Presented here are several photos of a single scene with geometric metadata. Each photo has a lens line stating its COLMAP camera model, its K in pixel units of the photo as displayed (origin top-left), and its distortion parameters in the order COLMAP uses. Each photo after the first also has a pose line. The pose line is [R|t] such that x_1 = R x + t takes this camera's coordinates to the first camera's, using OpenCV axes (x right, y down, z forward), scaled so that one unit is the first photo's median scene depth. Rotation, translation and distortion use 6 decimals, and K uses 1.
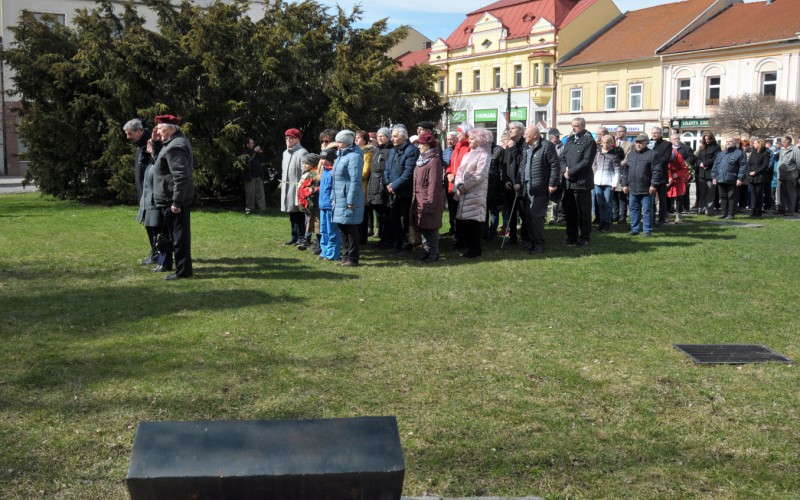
lens RADIAL K [[687.1, 0, 357.9], [0, 687.1, 226.1], [0, 0, 1]] dist [-0.163873, 0.120130]
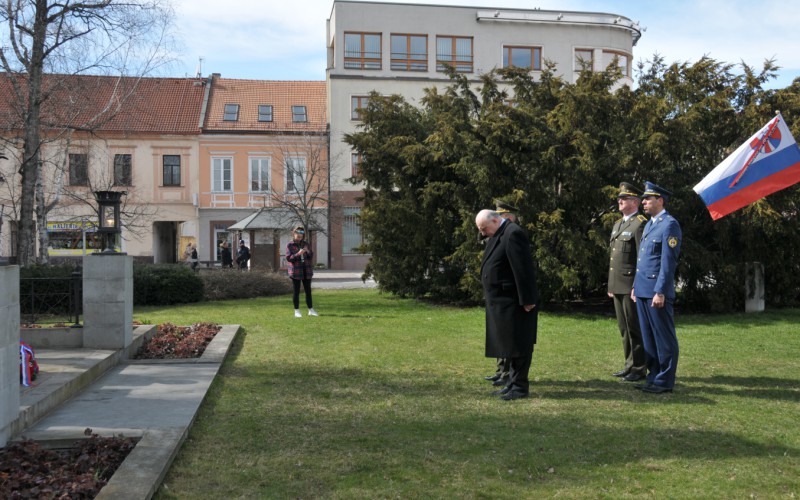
lens RADIAL K [[779.7, 0, 402.5], [0, 779.7, 265.1], [0, 0, 1]] dist [-0.097414, 0.225423]
pose [[0.929163, 0.006076, -0.369619, -0.021370], [-0.036894, 0.996397, -0.076366, -0.001452], [0.367824, 0.084593, 0.926040, 0.009894]]
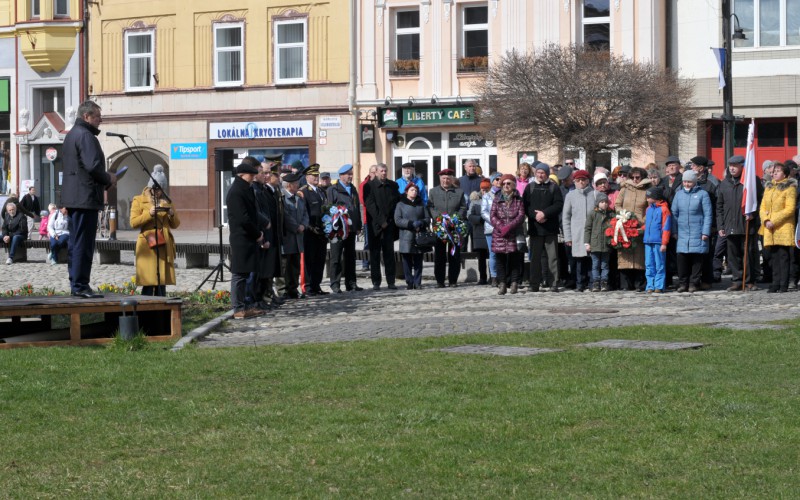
lens RADIAL K [[1872.3, 0, 400.0], [0, 1872.3, 250.0], [0, 0, 1]] dist [-0.081045, -0.165806]
pose [[0.890428, -0.027004, 0.454323, -0.037566], [0.063165, 0.995910, -0.064603, 0.001060], [-0.450720, 0.086222, 0.888491, -0.014317]]
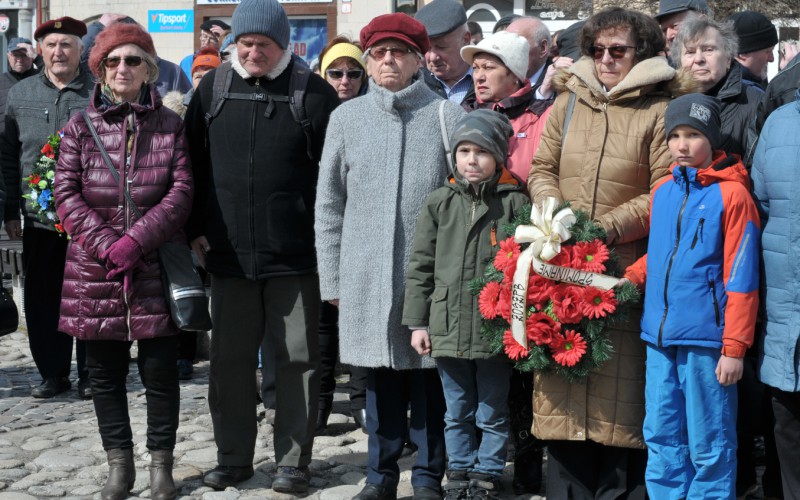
lens RADIAL K [[1872.3, 0, 400.0], [0, 1872.3, 250.0], [0, 0, 1]] dist [-0.081045, -0.165806]
pose [[0.932799, -0.027369, 0.359356, 0.173348], [0.033377, 0.999387, -0.010524, -0.030847], [-0.358848, 0.021812, 0.933141, 0.272388]]
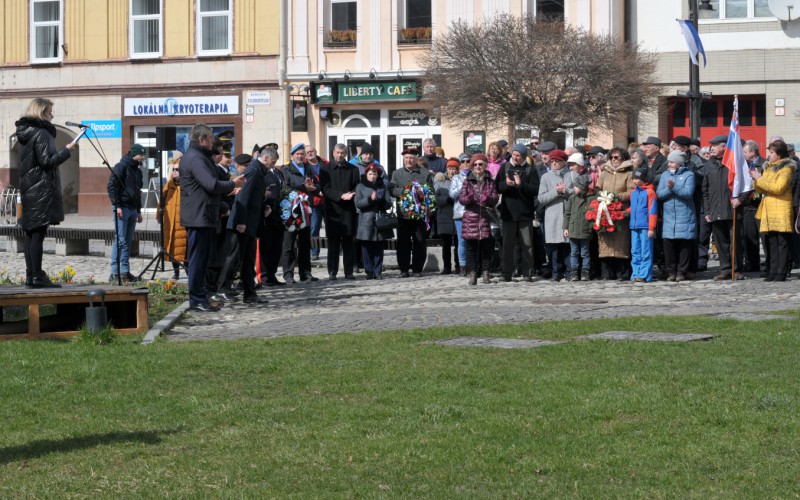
lens RADIAL K [[2048.5, 0, 468.6], [0, 2048.5, 248.5], [0, 0, 1]] dist [-0.109645, 0.261301]
pose [[0.853317, -0.029639, 0.520549, -0.050437], [0.068073, 0.996170, -0.054870, 0.001181], [-0.516929, 0.082257, 0.852067, -0.012926]]
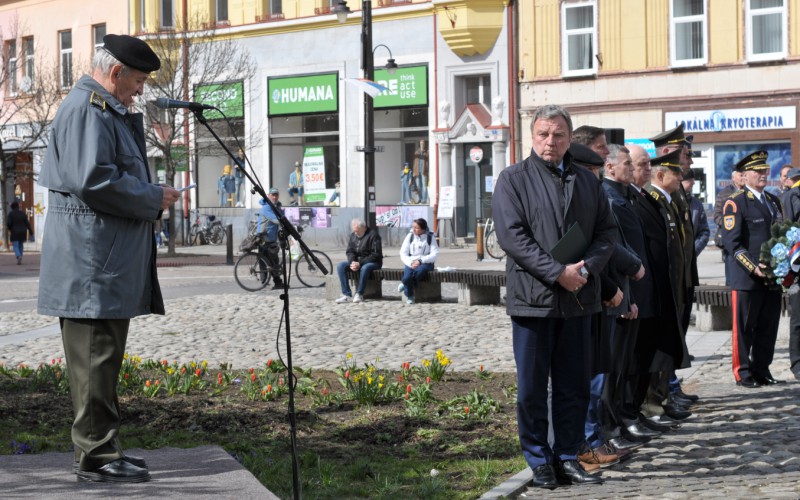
lens RADIAL K [[1872.3, 0, 400.0], [0, 1872.3, 250.0], [0, 0, 1]] dist [-0.081045, -0.165806]
pose [[0.978880, -0.027022, 0.202641, 0.069510], [0.044538, 0.995605, -0.082383, -0.022113], [-0.199525, 0.089668, 0.975782, 0.194755]]
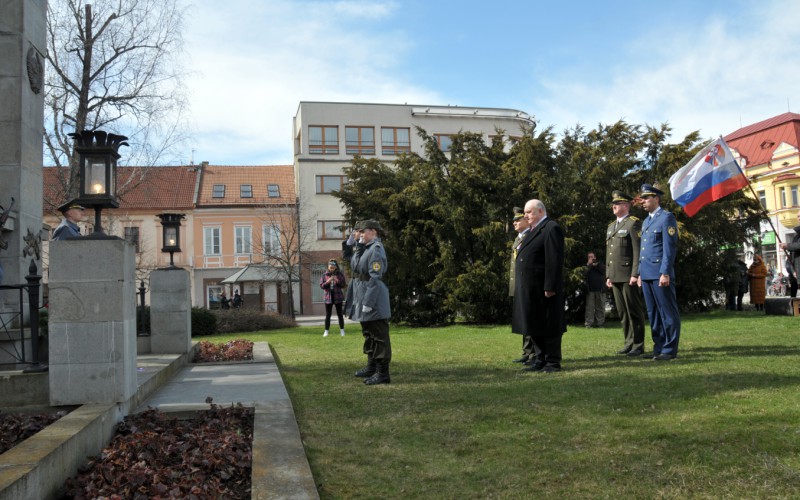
lens RADIAL K [[619.0, 0, 401.4], [0, 619.0, 257.6], [0, 0, 1]] dist [-0.169660, 0.126043]
pose [[0.957369, -0.061448, -0.282258, -0.046797], [0.012816, 0.985187, -0.171005, 0.008960], [0.288585, 0.160098, 0.943974, 0.017326]]
